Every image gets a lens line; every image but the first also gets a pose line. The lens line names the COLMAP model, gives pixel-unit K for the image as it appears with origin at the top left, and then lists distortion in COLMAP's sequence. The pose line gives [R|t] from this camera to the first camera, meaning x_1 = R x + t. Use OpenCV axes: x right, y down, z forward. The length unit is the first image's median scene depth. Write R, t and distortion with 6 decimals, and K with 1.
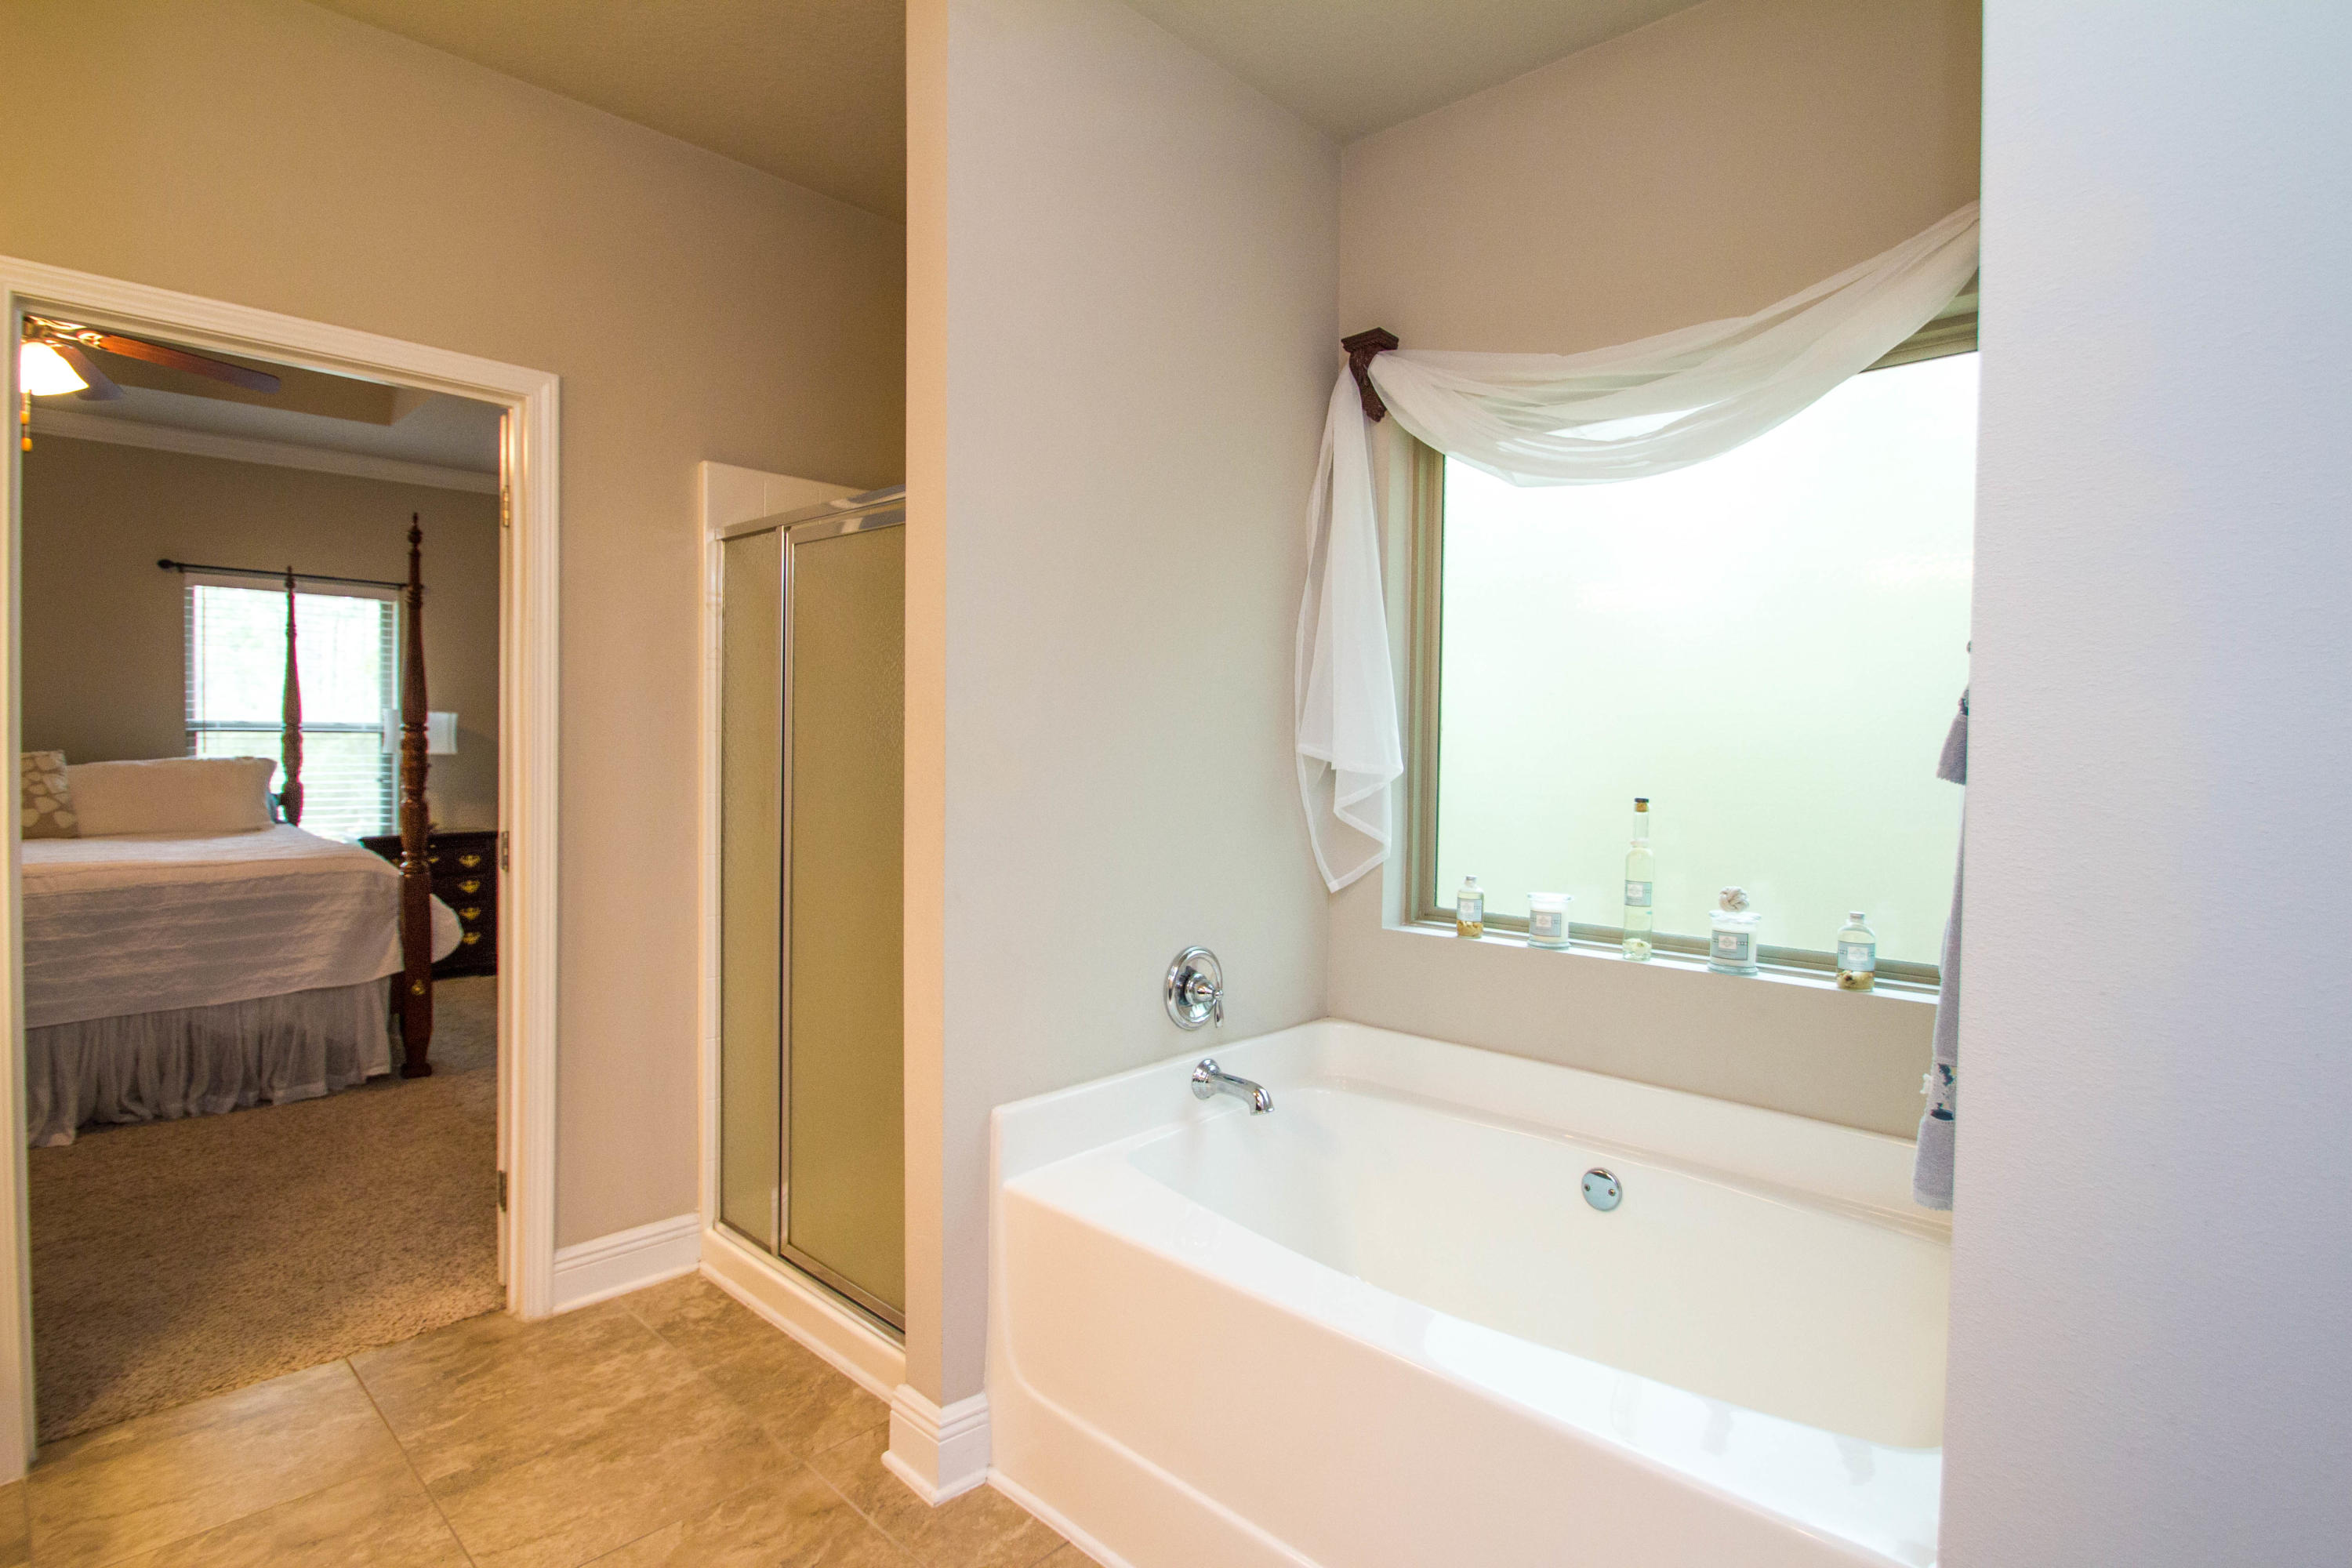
lens RADIAL K [[1208.6, 0, 1191.4], [0, 1208.6, 769.3], [0, 0, 1]] dist [-0.006150, -0.005515]
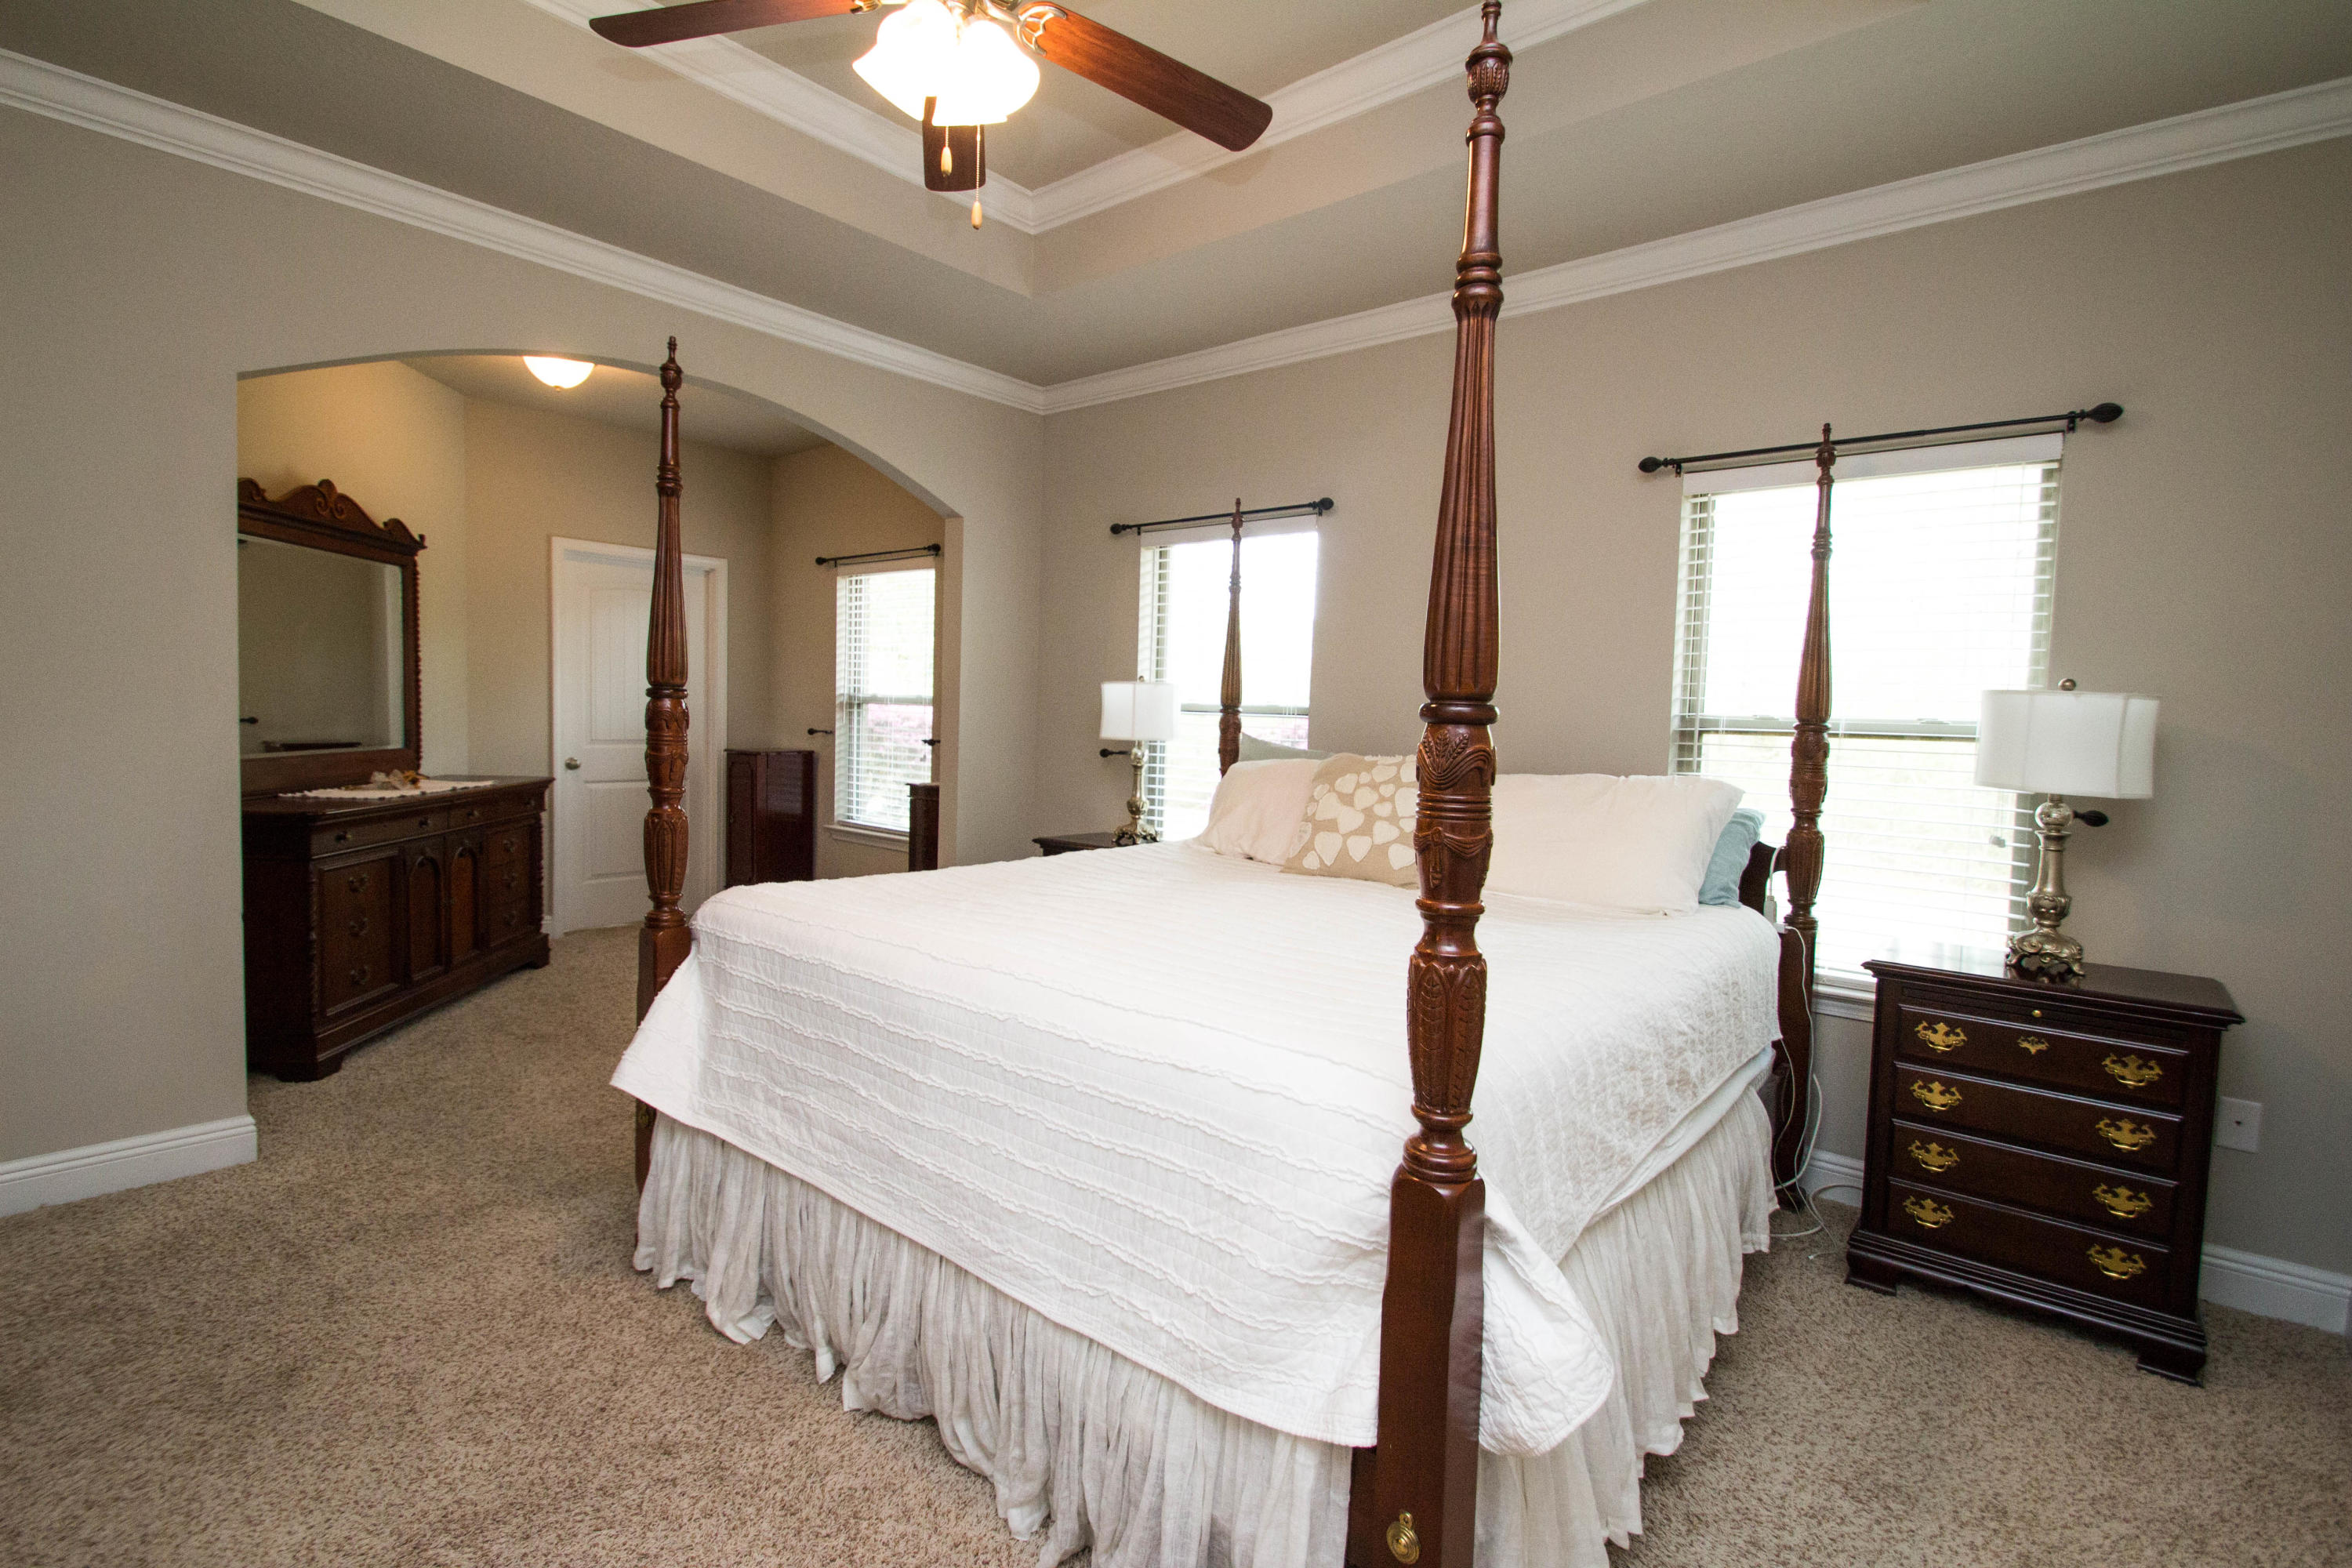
lens RADIAL K [[1092.2, 0, 1176.9], [0, 1092.2, 768.6], [0, 0, 1]] dist [0.003272, -0.009455]
pose [[0.067477, 0.041054, -0.996876, -0.293323], [-0.054569, 0.997809, 0.037399, -0.020677], [0.996227, 0.051875, 0.069569, 0.722224]]
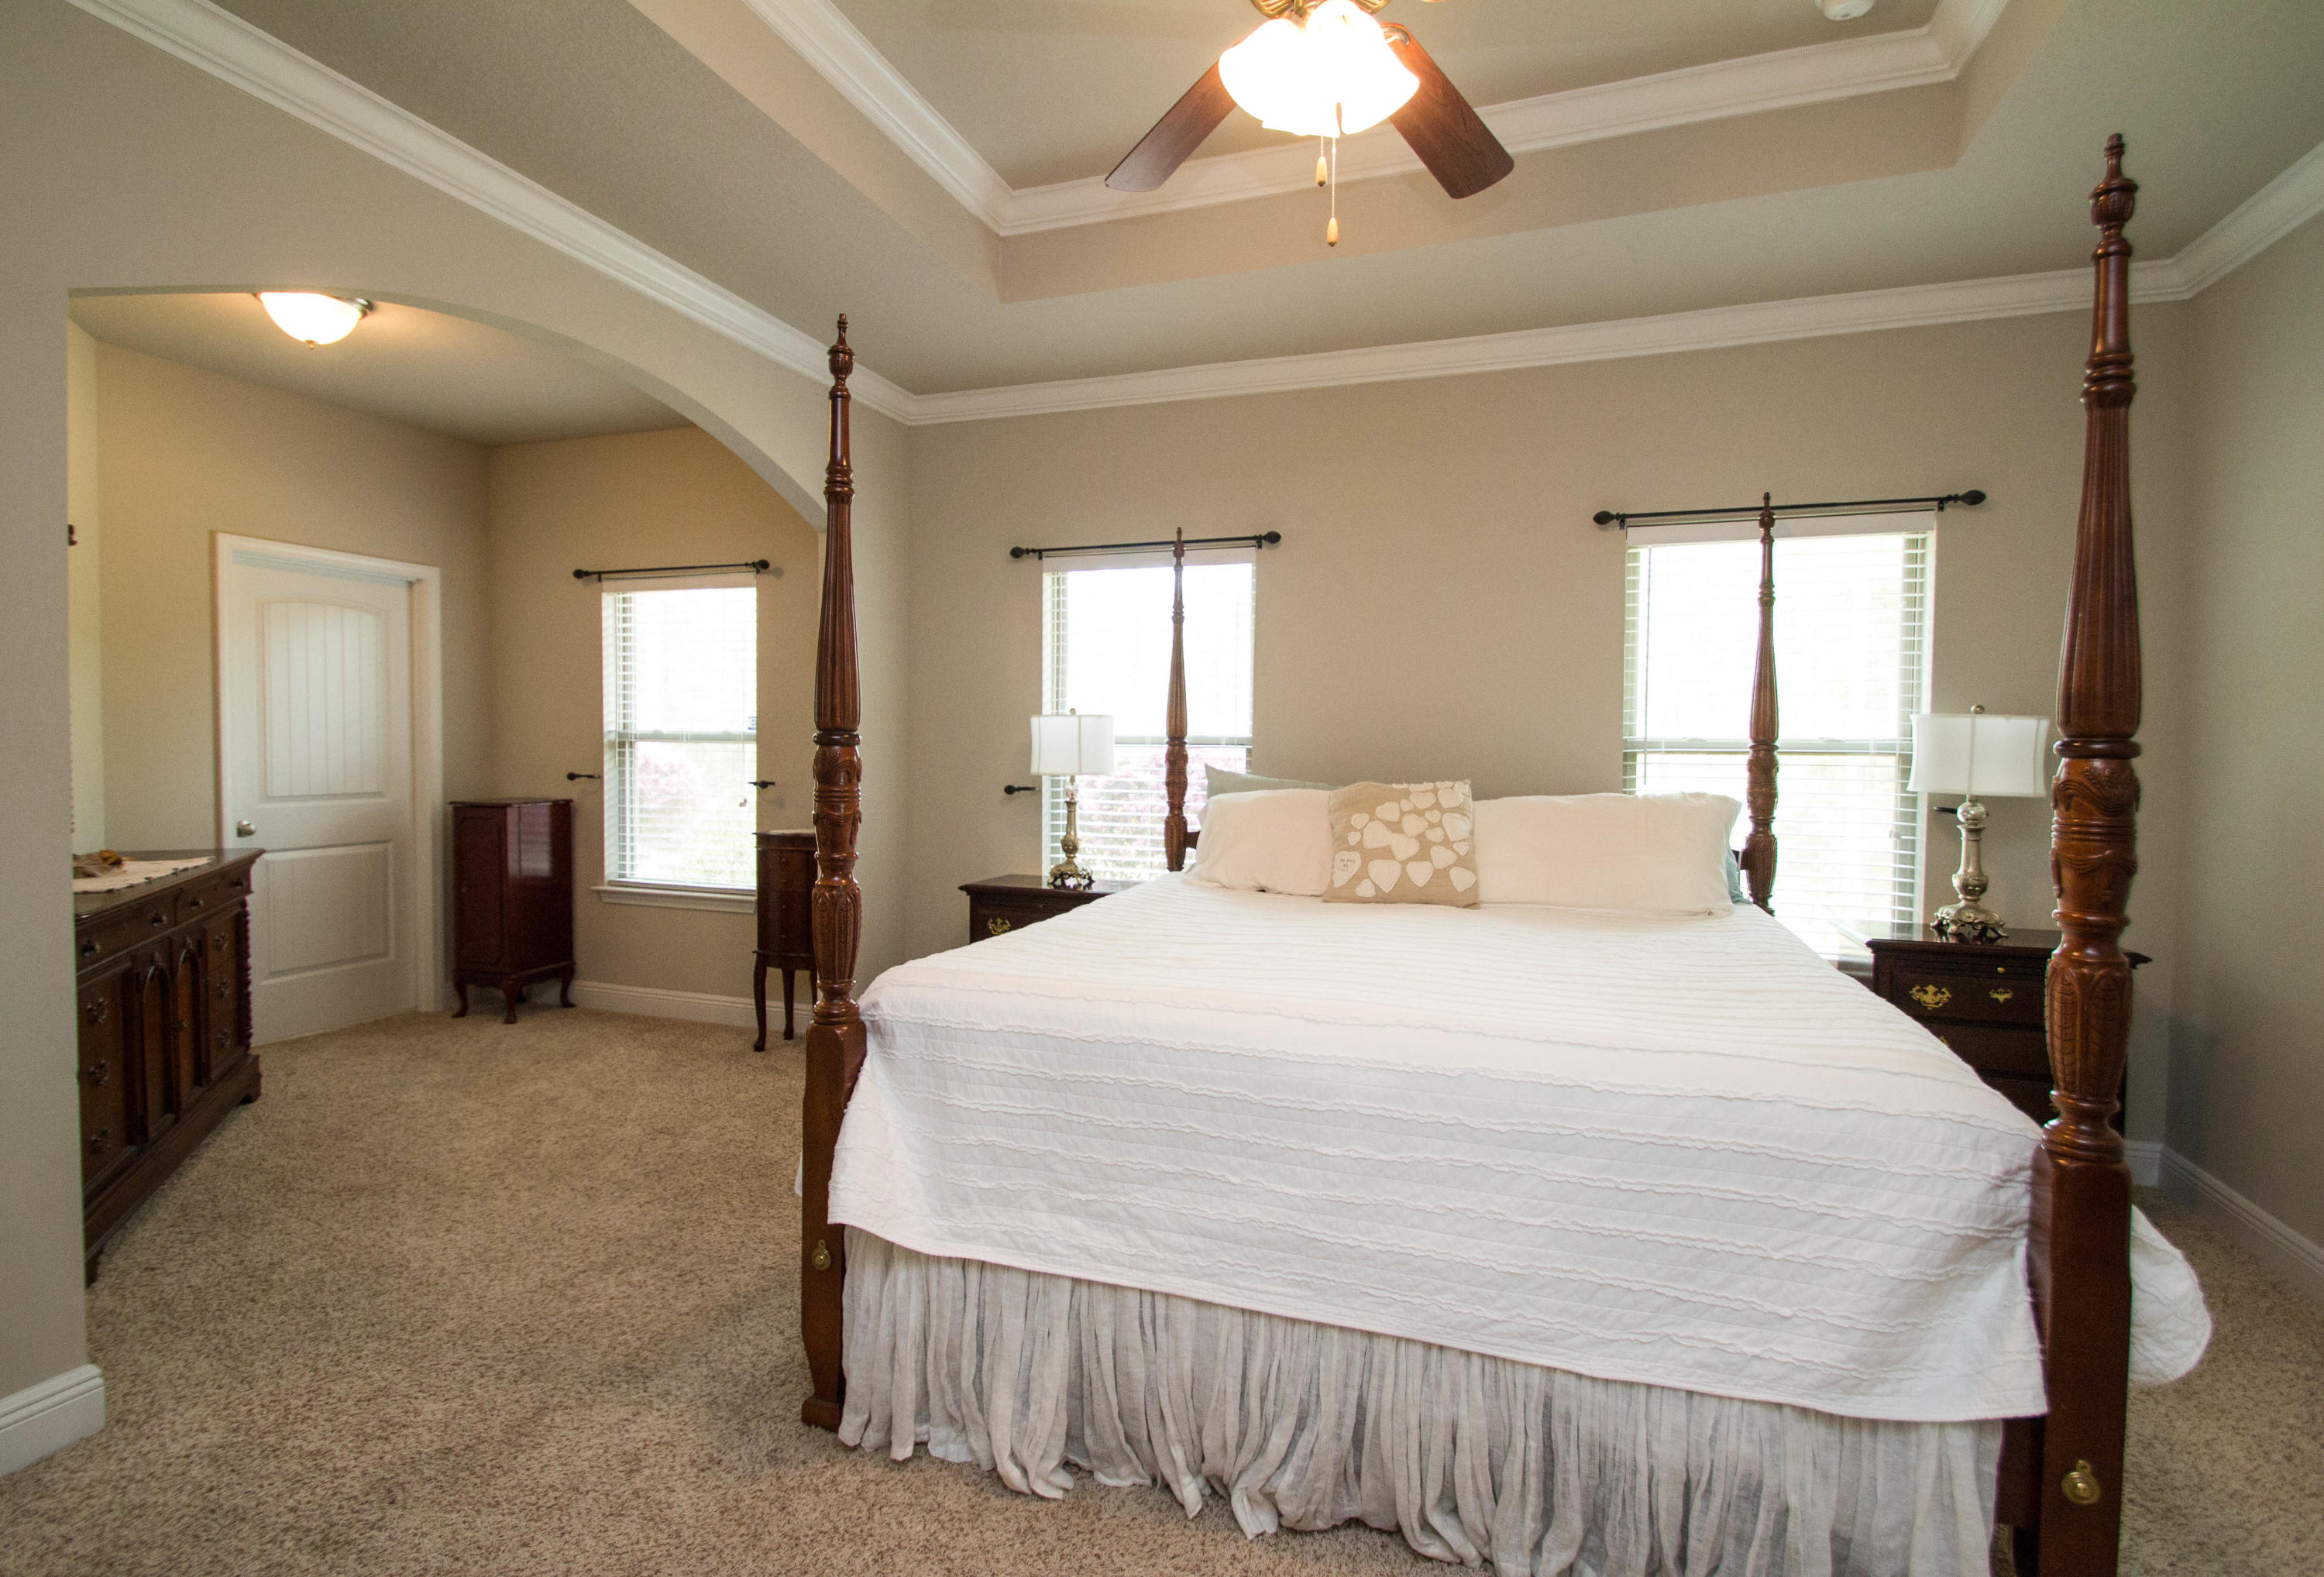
lens RADIAL K [[1101.8, 0, 1139.2], [0, 1101.8, 776.8], [0, 0, 1]] dist [0.001241, -0.006448]
pose [[0.411262, 0.018541, -0.911329, -0.370900], [-0.025822, 0.999629, 0.008684, -0.016769], [0.911152, 0.019961, 0.411588, 0.483676]]
